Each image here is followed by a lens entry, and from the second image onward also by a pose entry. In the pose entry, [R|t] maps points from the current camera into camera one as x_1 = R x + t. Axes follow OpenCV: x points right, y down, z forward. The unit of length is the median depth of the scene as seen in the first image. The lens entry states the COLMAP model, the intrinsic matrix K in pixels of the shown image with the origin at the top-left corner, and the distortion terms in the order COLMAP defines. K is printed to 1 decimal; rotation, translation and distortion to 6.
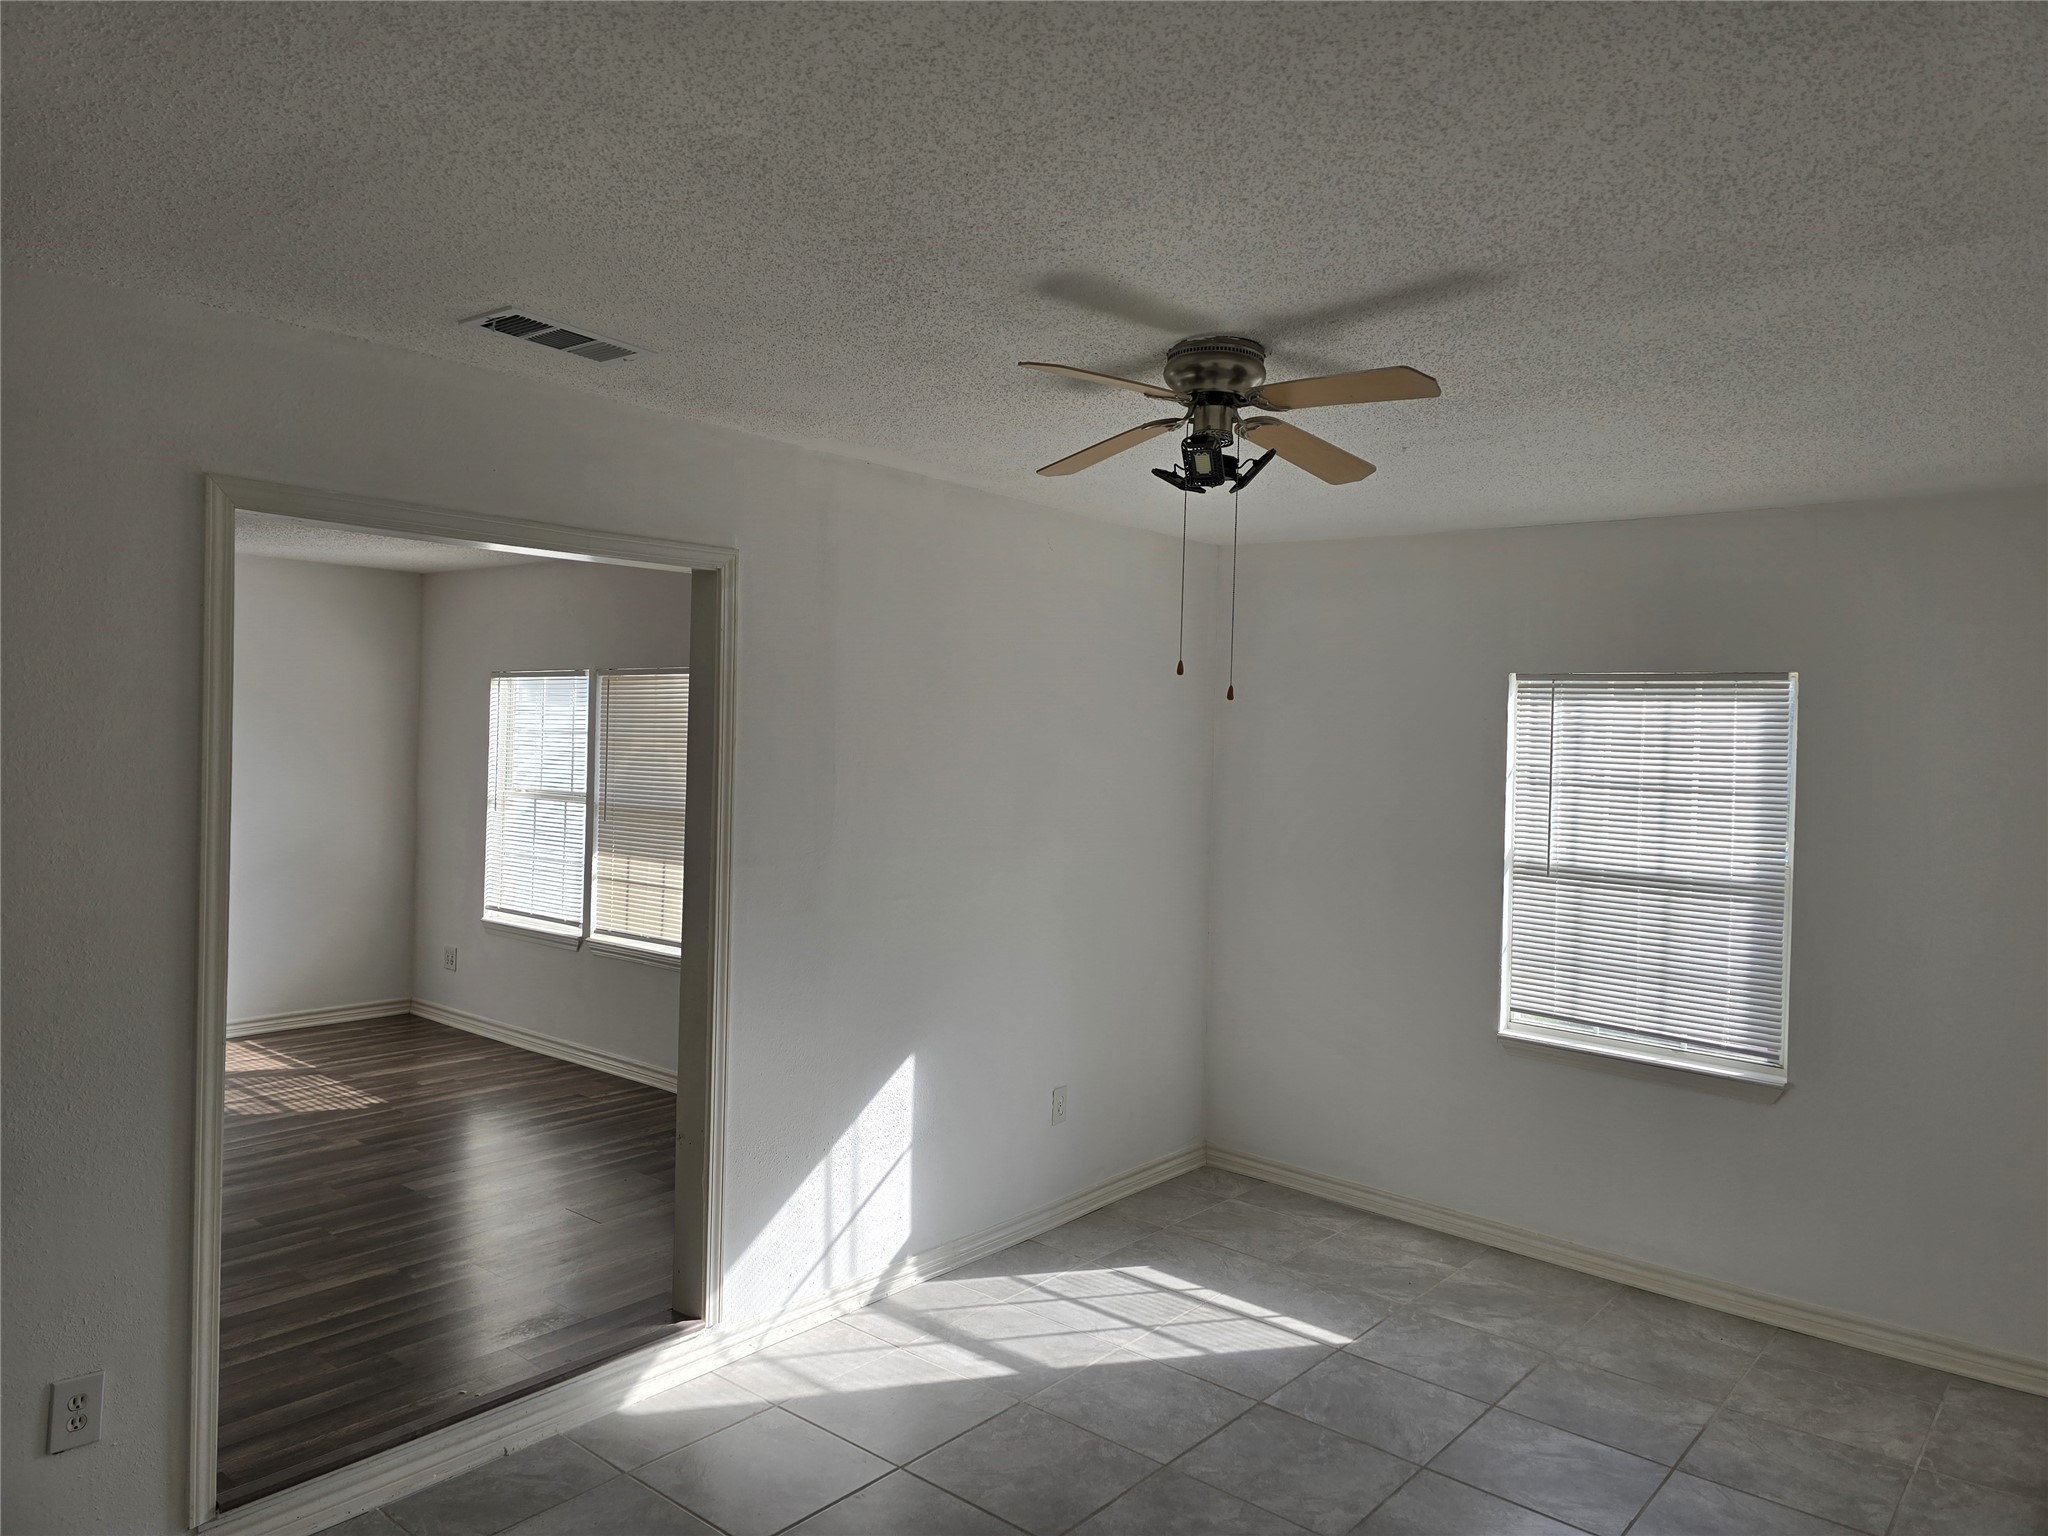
lens RADIAL K [[1371.7, 0, 1009.8], [0, 1371.7, 768.0], [0, 0, 1]] dist [0.079460, -0.060684]
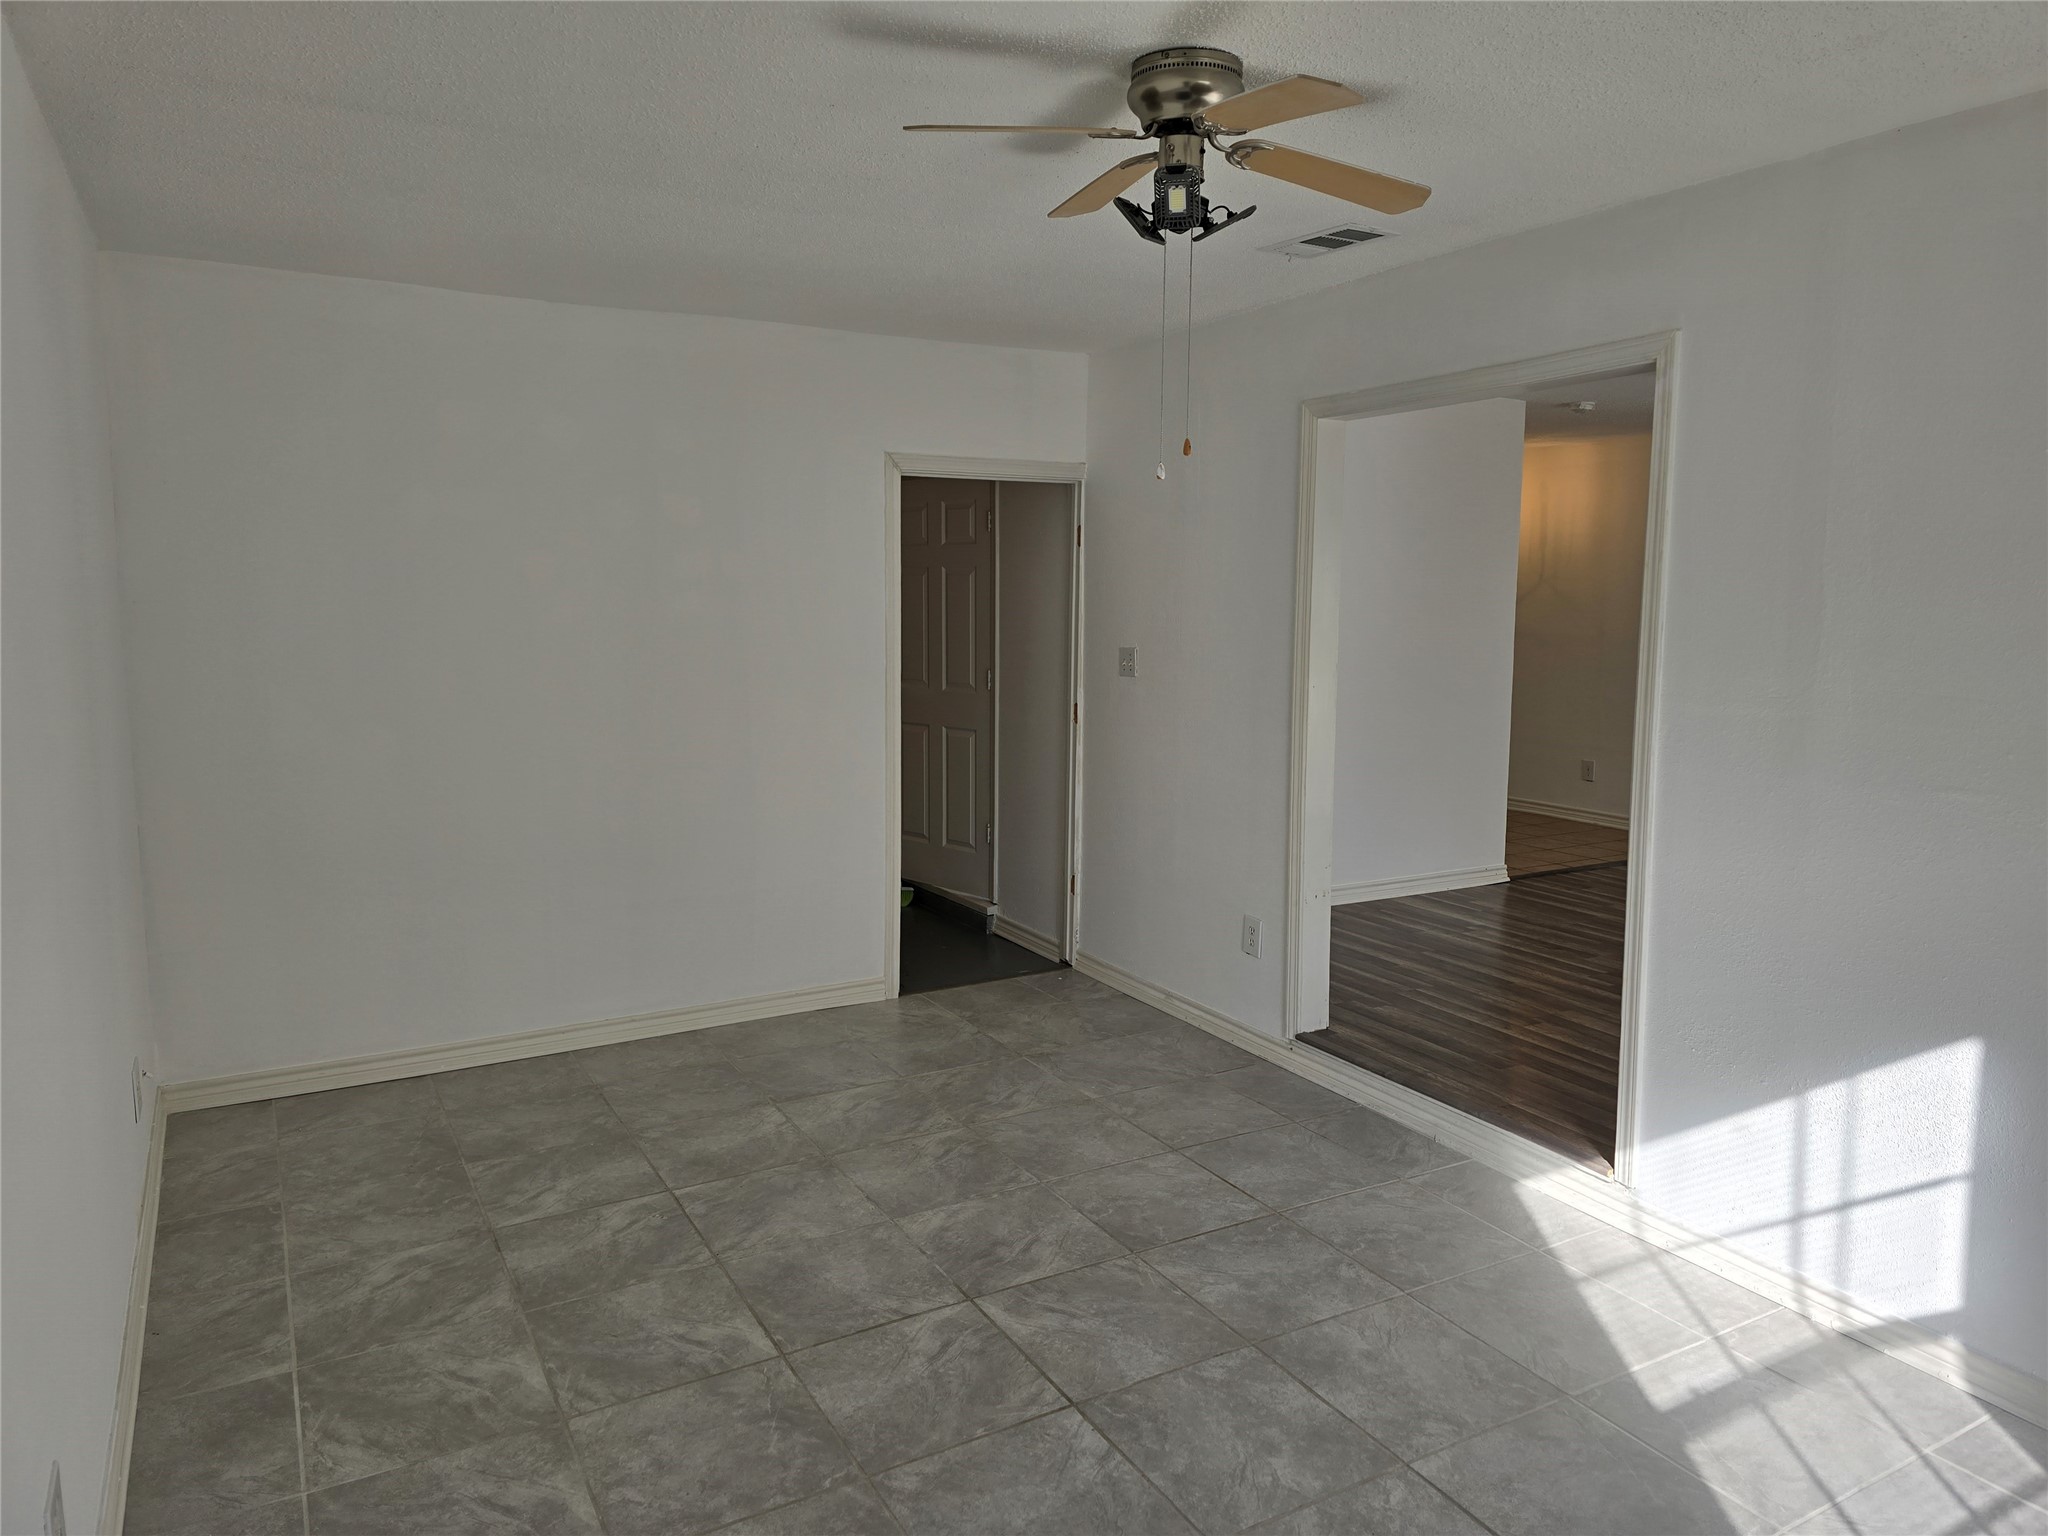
lens RADIAL K [[1371.7, 0, 1009.8], [0, 1371.7, 768.0], [0, 0, 1]] dist [0.079460, -0.060684]
pose [[-0.350735, 0.096313, -0.931509, 0.681125], [-0.030157, 0.993020, 0.114028, 0.024439], [0.935989, 0.068086, -0.345382, 0.801727]]
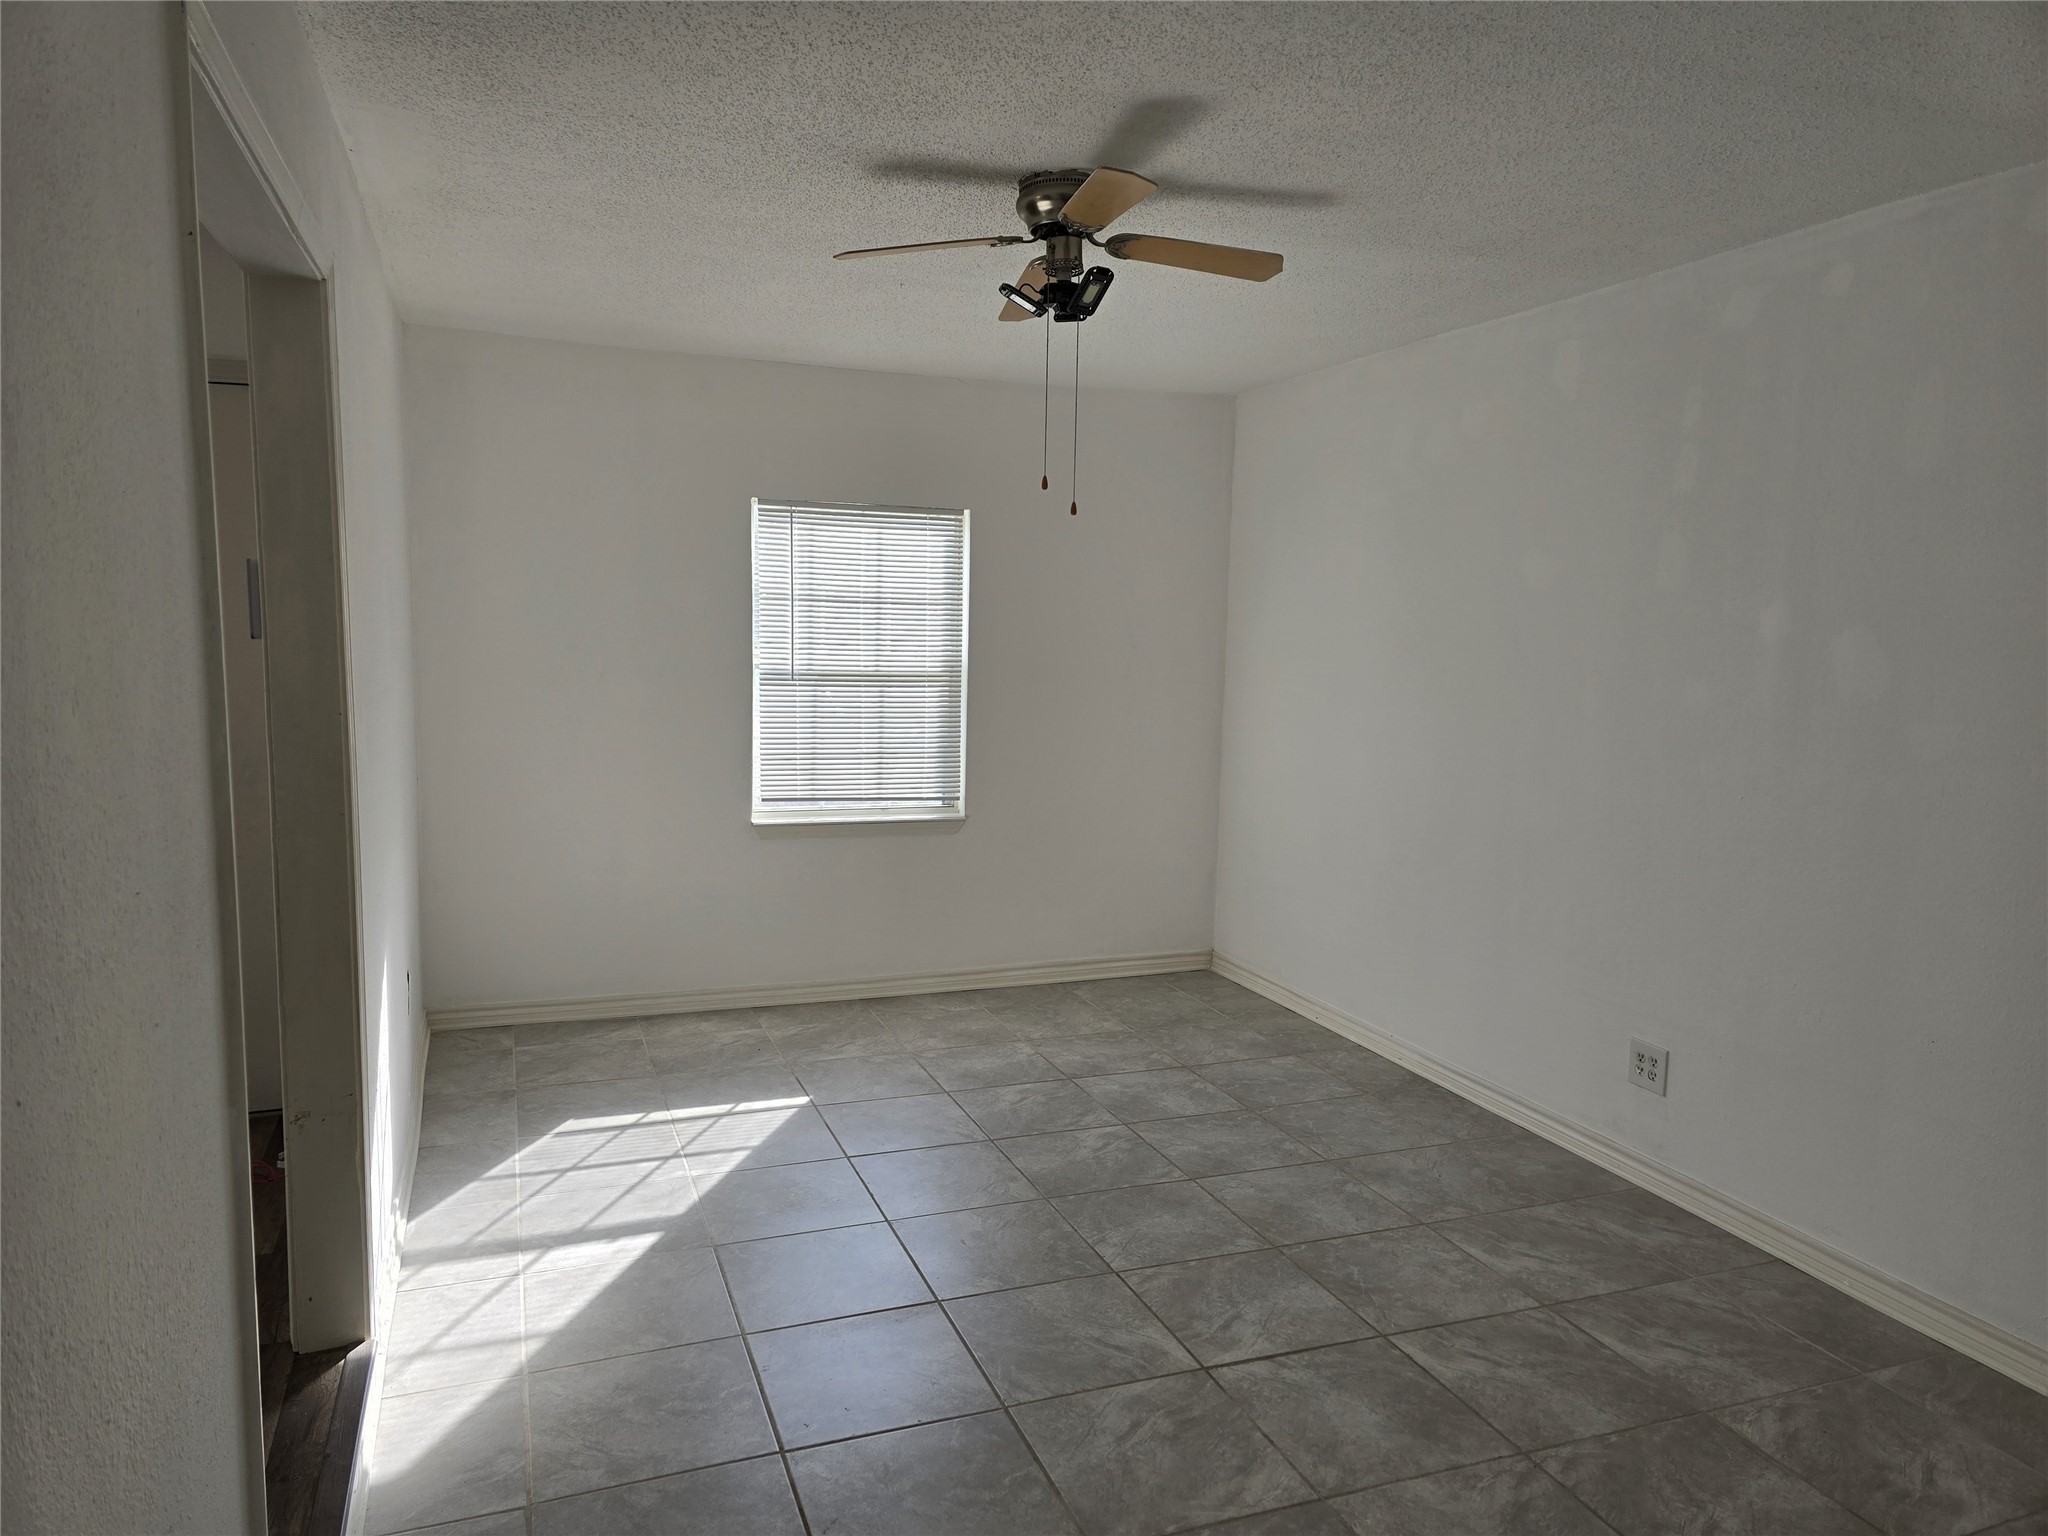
lens RADIAL K [[1371.7, 0, 1009.8], [0, 1371.7, 768.0], [0, 0, 1]] dist [0.079460, -0.060684]
pose [[0.489505, -0.119935, 0.863713, -0.572658], [0.013324, 0.991409, 0.130116, 0.004992], [-0.871899, -0.052184, 0.486898, 0.312588]]
